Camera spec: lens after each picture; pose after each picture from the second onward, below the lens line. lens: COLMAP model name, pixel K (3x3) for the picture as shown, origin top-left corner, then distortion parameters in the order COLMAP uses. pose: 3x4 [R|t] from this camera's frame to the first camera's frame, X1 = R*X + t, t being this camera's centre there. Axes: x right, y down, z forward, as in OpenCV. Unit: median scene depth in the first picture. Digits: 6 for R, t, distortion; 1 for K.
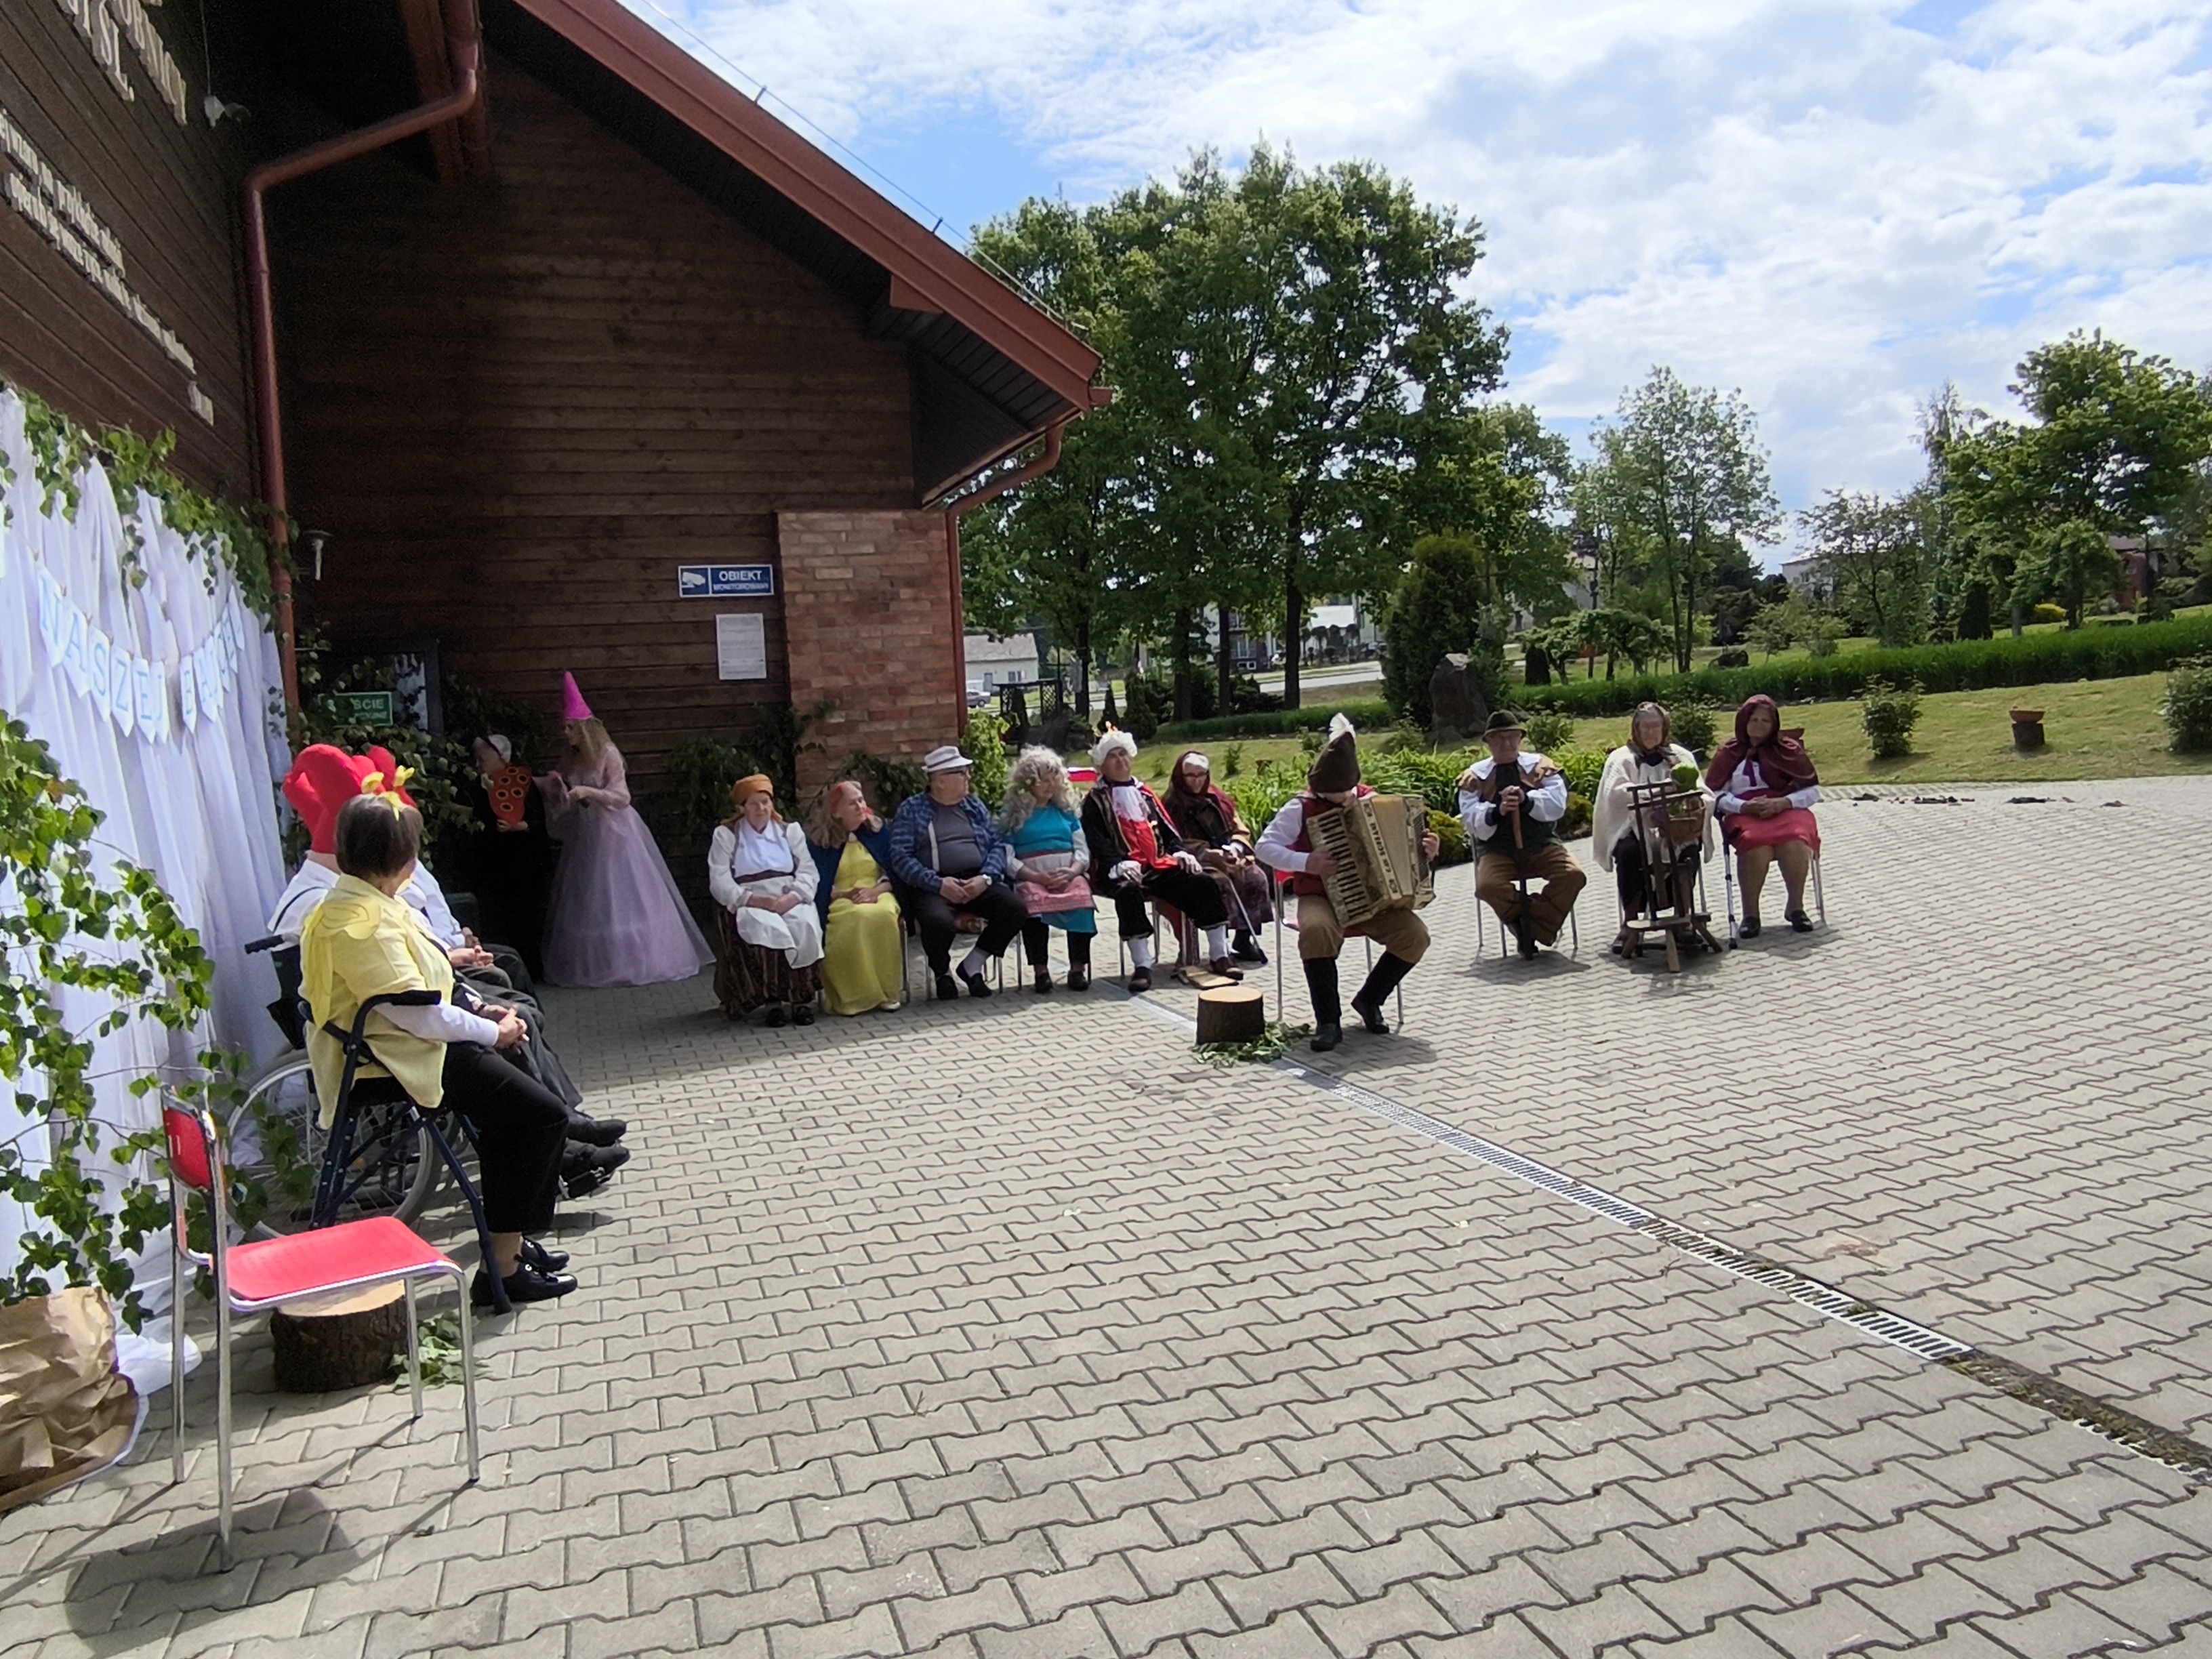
lens RADIAL K [[1599.2, 0, 1100.5], [0, 1599.2, 818.0], [0, 0, 1]] dist [-0.014273, 0.003041]
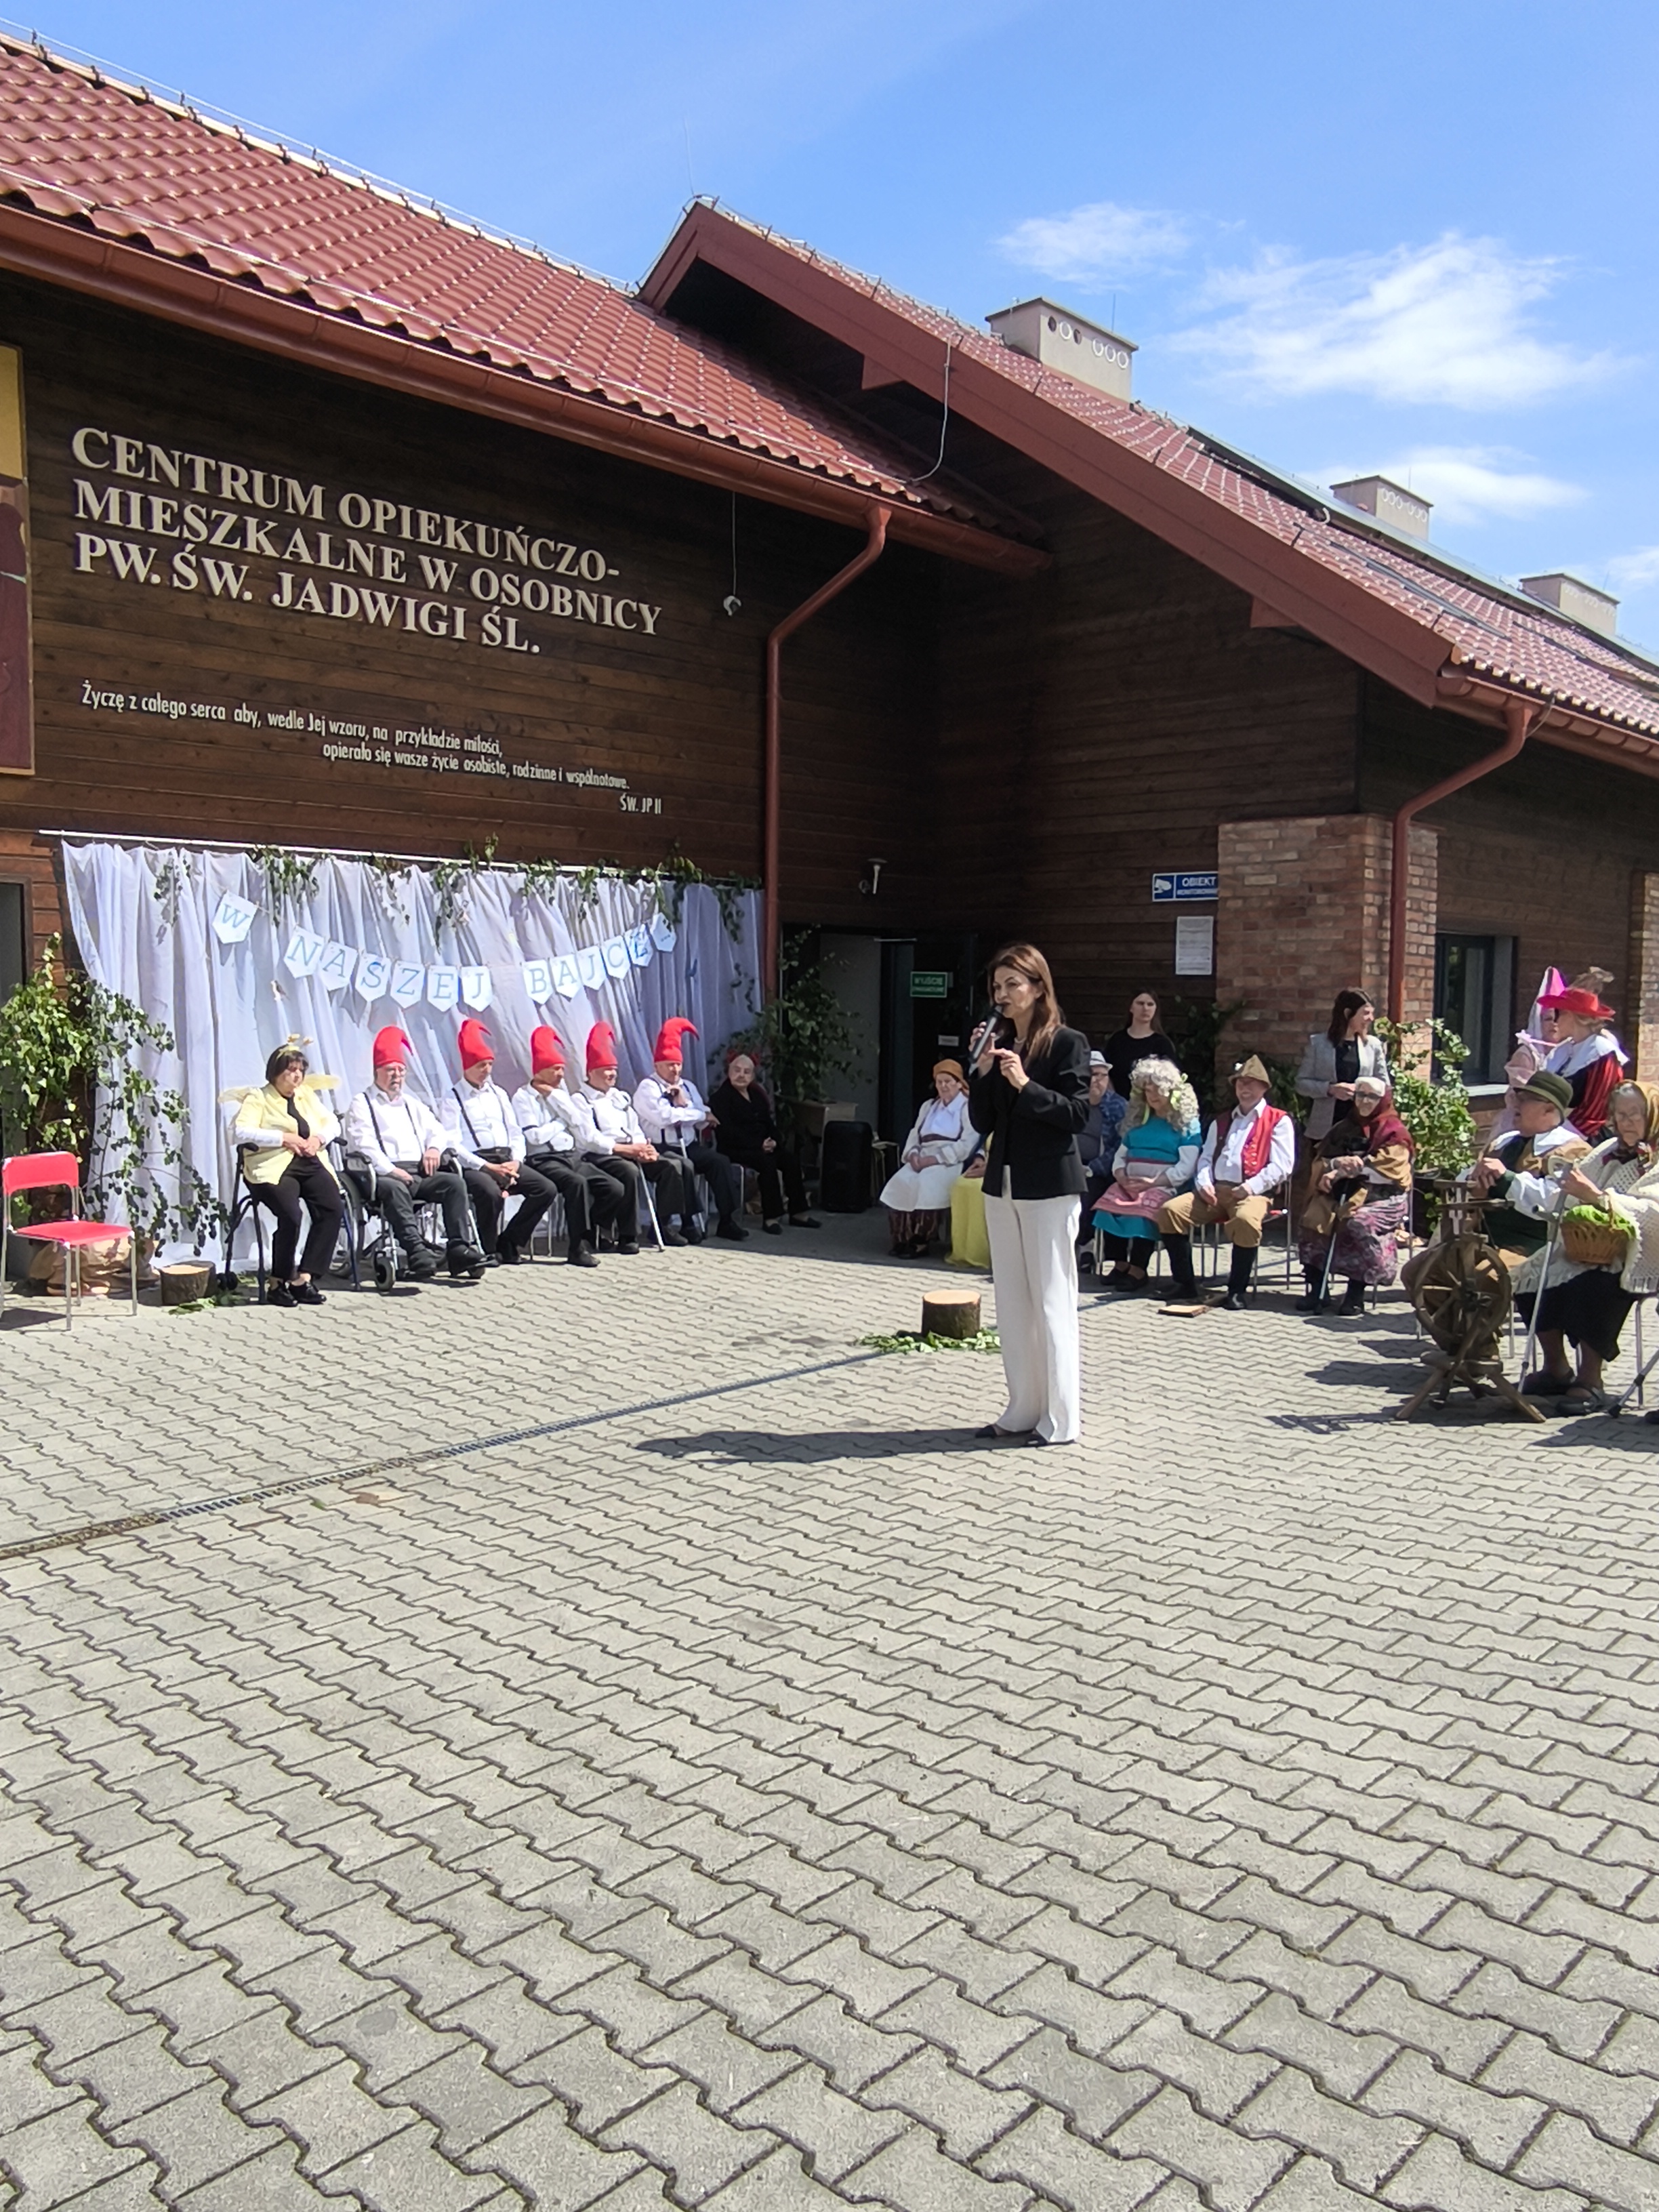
lens RADIAL K [[1599.2, 0, 820.8], [0, 1599.2, 1114.3], [0, 0, 1]] dist [-0.014273, 0.003041]
pose [[0.451318, 0.130761, -0.882731, 0.663786], [-0.090746, 0.990803, 0.100374, -0.080040], [0.887737, 0.034803, 0.459033, 0.265921]]
